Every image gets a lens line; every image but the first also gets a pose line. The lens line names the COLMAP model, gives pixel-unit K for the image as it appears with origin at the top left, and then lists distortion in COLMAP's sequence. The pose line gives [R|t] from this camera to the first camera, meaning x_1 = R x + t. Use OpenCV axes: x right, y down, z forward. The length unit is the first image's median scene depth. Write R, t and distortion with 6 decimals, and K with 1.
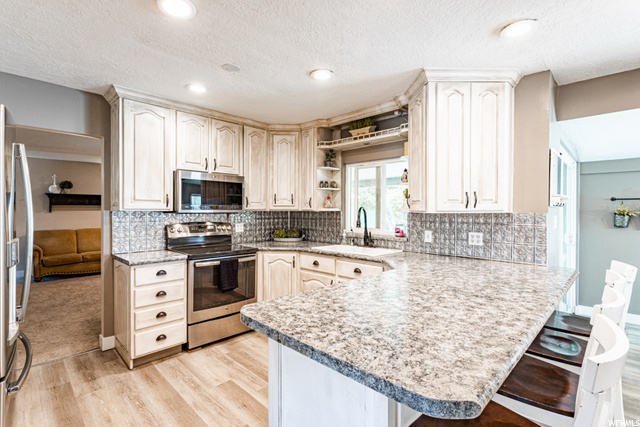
lens RADIAL K [[302.2, 0, 317.6], [0, 302.2, 212.3], [0, 0, 1]] dist [0.000111, 0.001208]
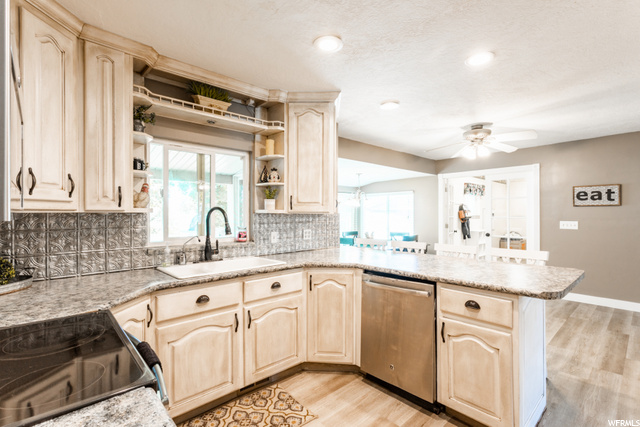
lens RADIAL K [[302.2, 0, 317.6], [0, 302.2, 213.1], [0, 0, 1]] dist [0.000111, 0.001208]
pose [[0.044423, -0.001520, 0.999012, -0.612008], [0.009598, 0.999953, 0.001095, -0.001208], [-0.998967, 0.009540, 0.044435, 0.767100]]
